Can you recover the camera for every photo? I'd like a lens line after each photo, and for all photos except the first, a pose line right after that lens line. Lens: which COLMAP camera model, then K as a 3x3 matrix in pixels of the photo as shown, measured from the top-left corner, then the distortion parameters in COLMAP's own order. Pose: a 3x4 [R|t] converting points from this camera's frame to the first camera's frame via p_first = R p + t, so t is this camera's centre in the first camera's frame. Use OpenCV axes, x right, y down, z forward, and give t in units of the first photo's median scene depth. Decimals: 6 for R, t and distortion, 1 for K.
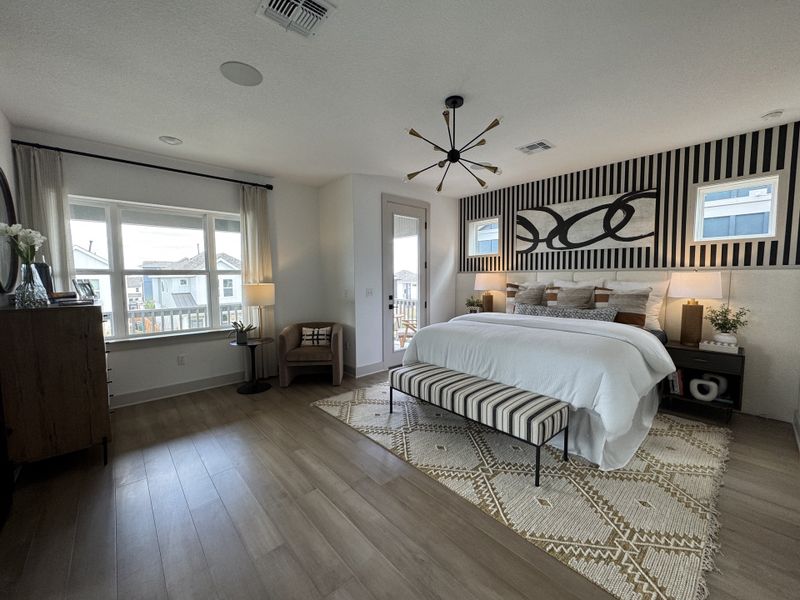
lens RADIAL K [[320.2, 0, 400.0], [0, 320.2, 297.5], [0, 0, 1]] dist [0.003610, 0.000050]
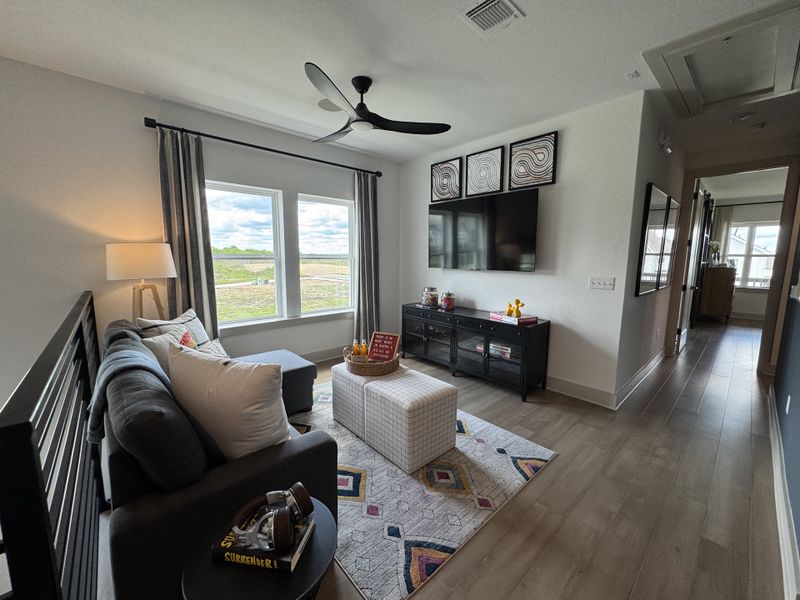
lens RADIAL K [[320.2, 0, 399.2], [0, 320.2, 297.1], [0, 0, 1]] dist [0.003610, 0.000050]
pose [[0.003554, 0.135736, -0.990739, 1.313636], [-0.074961, 0.987993, 0.135091, 0.081788], [0.997180, 0.073787, 0.013686, -1.369234]]
